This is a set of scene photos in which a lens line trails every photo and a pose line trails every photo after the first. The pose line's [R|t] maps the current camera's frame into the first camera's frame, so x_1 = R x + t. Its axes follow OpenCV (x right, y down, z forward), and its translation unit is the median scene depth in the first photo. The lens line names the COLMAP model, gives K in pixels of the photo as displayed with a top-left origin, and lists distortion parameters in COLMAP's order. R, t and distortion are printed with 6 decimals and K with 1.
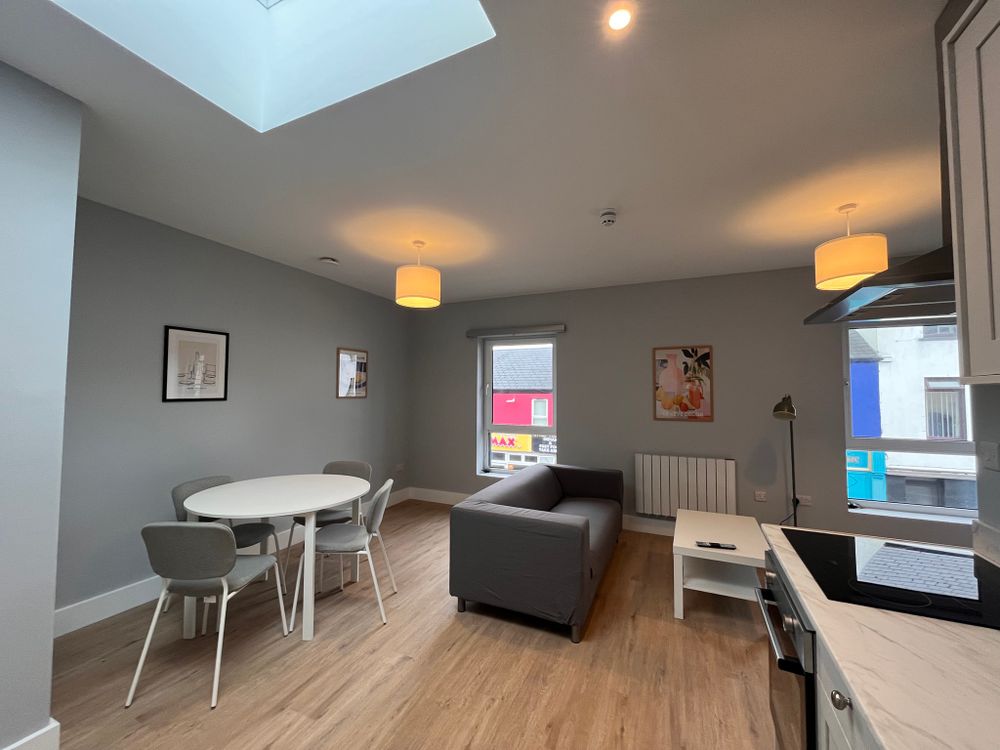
lens RADIAL K [[401.4, 0, 500.9], [0, 401.4, 374.2], [0, 0, 1]] dist [-0.002119, -0.000490]
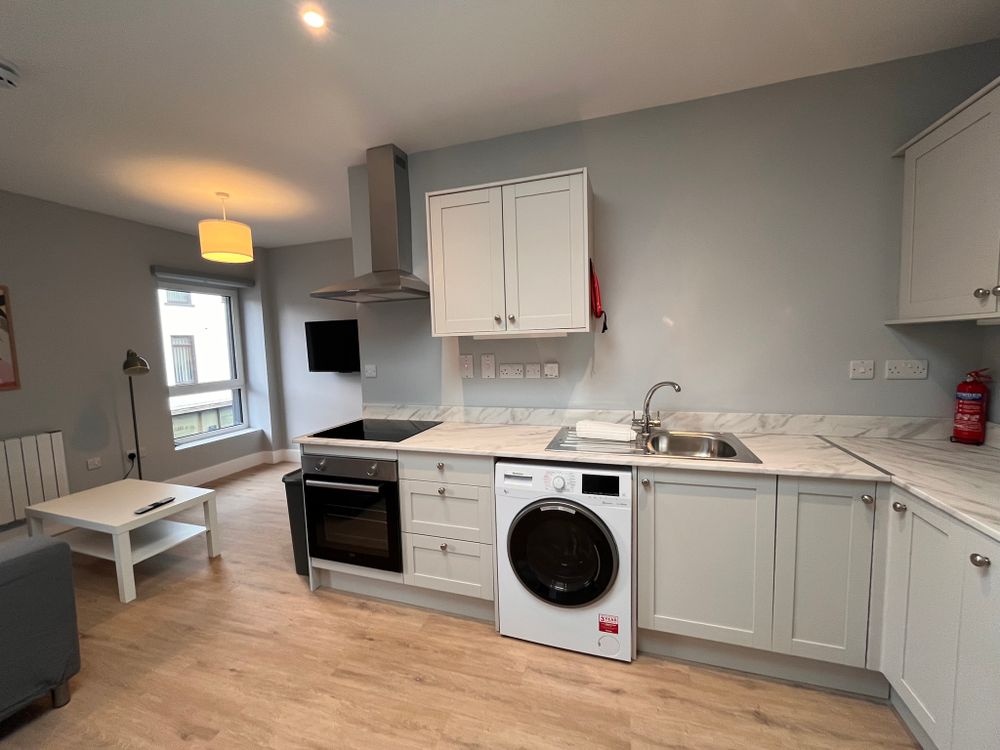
lens RADIAL K [[401.4, 0, 496.6], [0, 401.4, 376.8], [0, 0, 1]] dist [-0.002119, -0.000490]
pose [[-0.126158, -0.084442, 0.988410, -0.489491], [-0.022588, 0.996357, 0.082238, 0.019504], [-0.991753, -0.011951, -0.127606, 0.304116]]
